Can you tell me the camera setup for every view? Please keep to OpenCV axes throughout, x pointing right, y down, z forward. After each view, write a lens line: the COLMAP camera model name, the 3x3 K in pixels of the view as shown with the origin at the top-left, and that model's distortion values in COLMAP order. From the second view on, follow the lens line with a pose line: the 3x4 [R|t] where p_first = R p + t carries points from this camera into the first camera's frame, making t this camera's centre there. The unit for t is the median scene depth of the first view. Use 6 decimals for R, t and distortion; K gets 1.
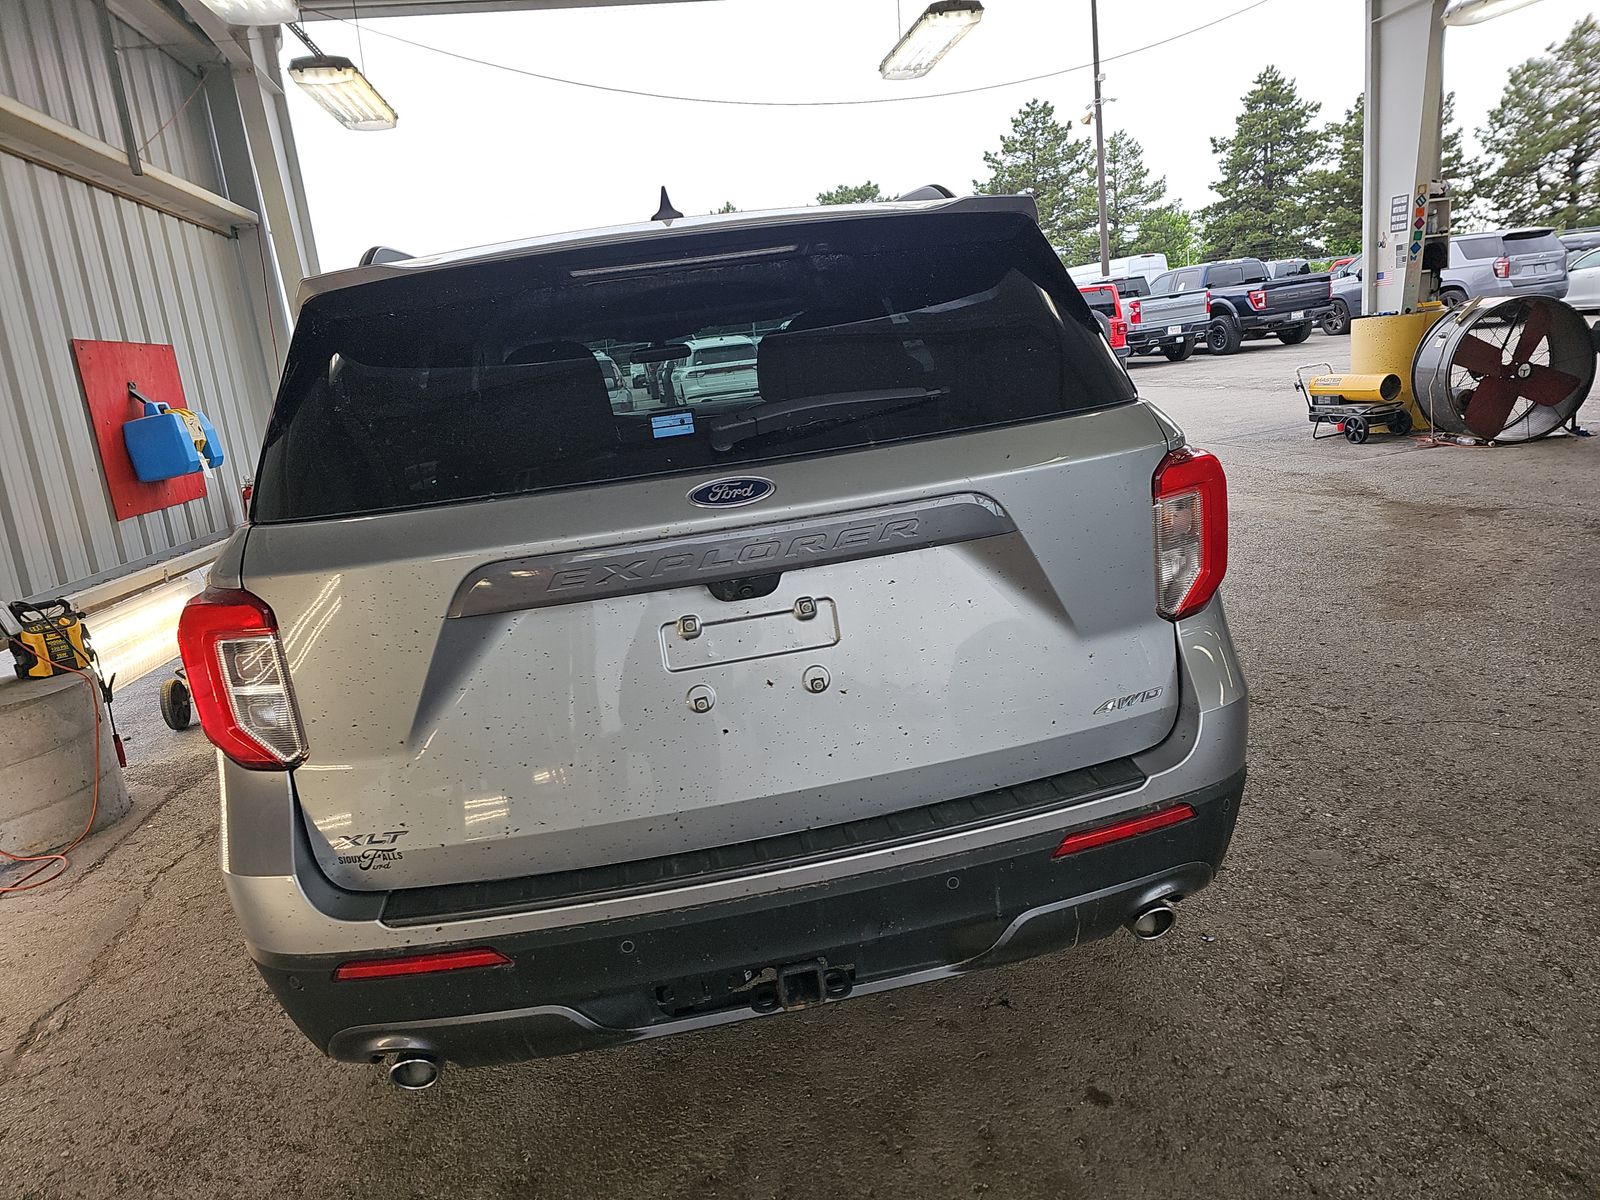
lens RADIAL K [[1054.9, 0, 800.0], [0, 1054.9, 600.0], [0, 0, 1]] dist [0.062135, -0.062560]
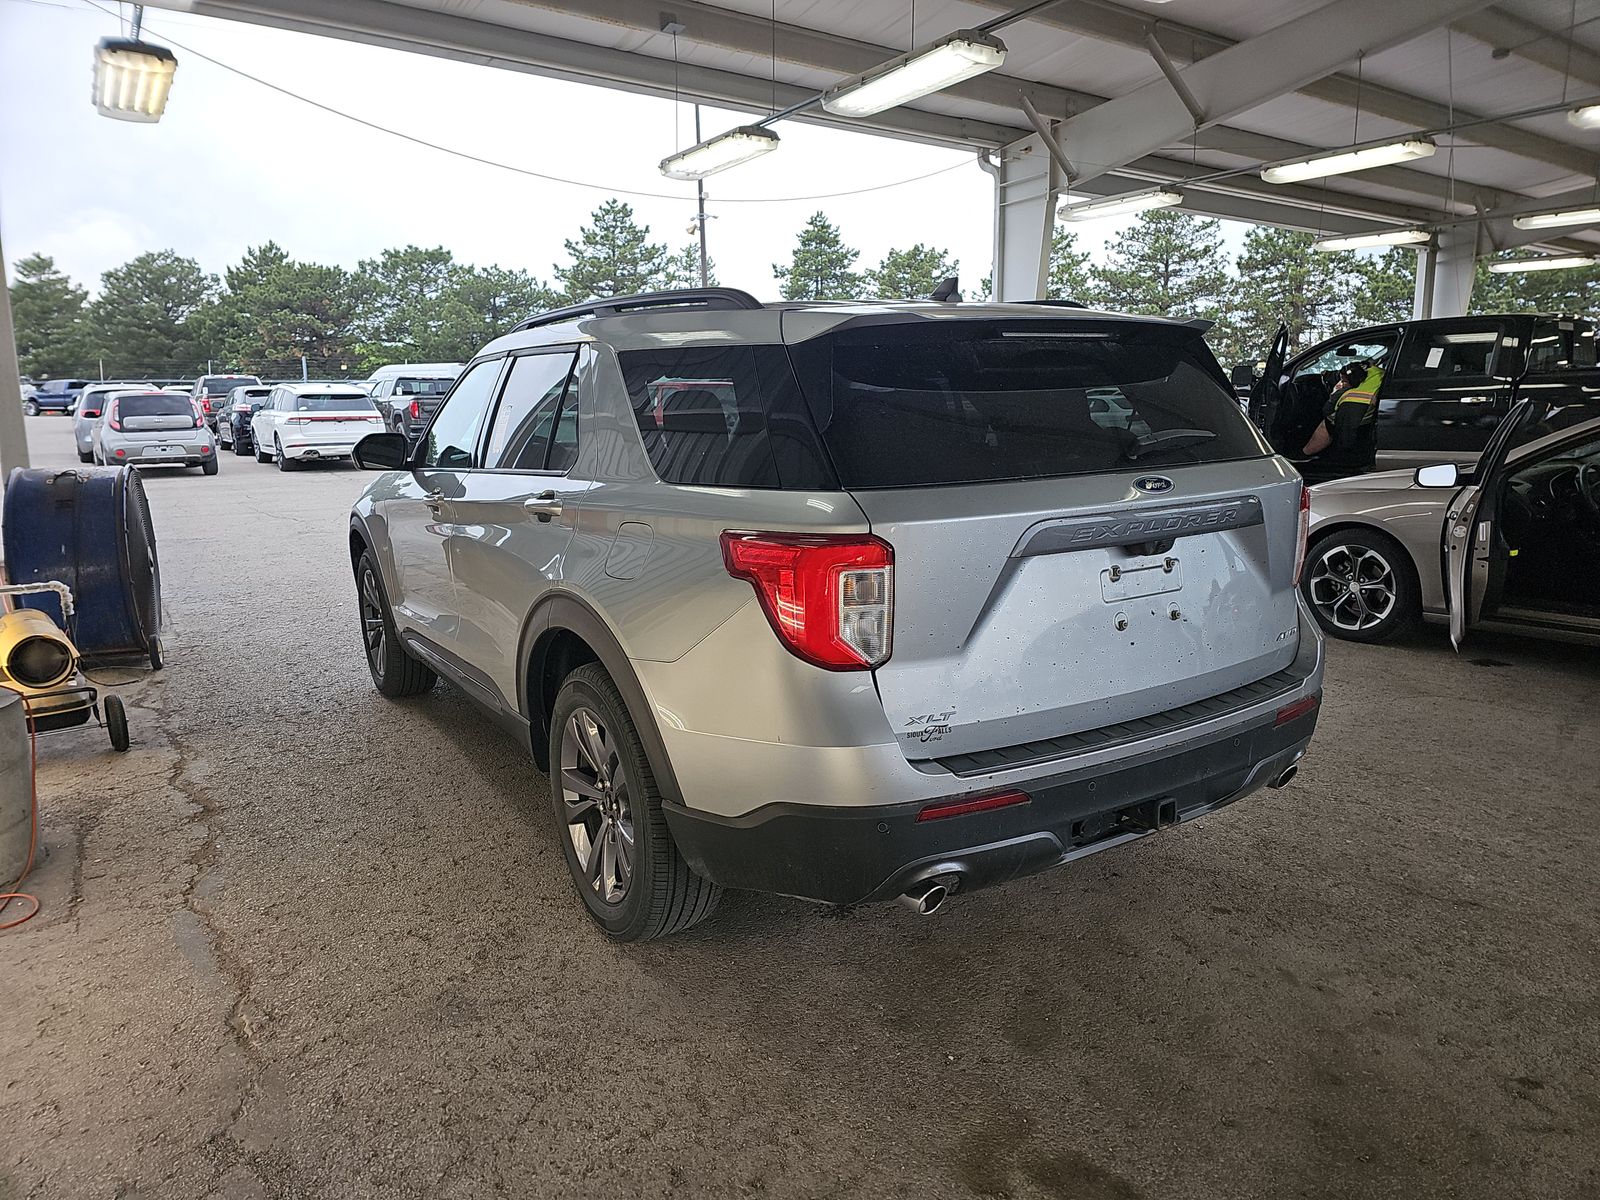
lens RADIAL K [[1072.6, 0, 807.2], [0, 1072.6, 611.4], [0, 0, 1]] dist [0.060990, -0.067977]
pose [[0.900043, 0.020700, 0.435310, -0.071837], [0.010136, 0.997607, -0.068396, 0.011097], [-0.435684, 0.065972, 0.897679, -0.011605]]
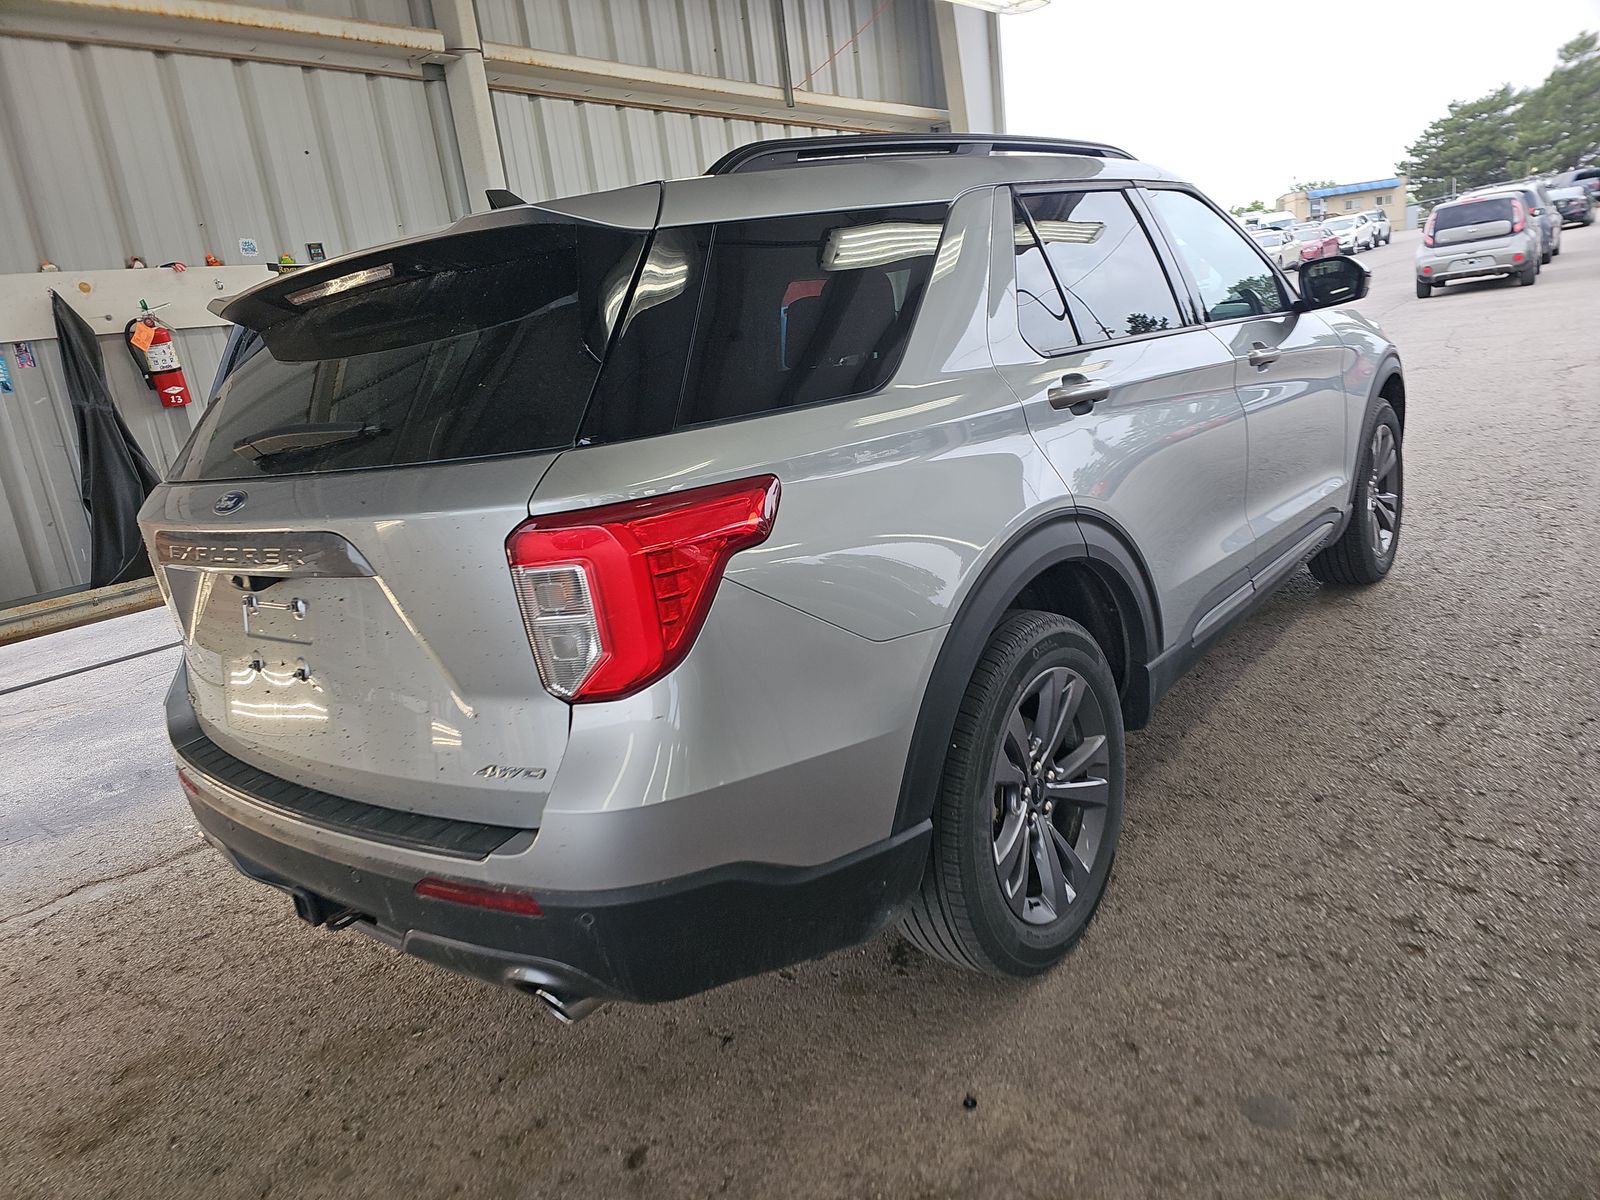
lens RADIAL K [[1072.6, 0, 807.2], [0, 1072.6, 611.4], [0, 0, 1]] dist [0.060990, -0.067977]
pose [[0.671097, 0.210819, -0.710763, 0.075802], [-0.106613, 0.976195, 0.188884, -0.016856], [0.733663, -0.050983, 0.677598, 0.037044]]
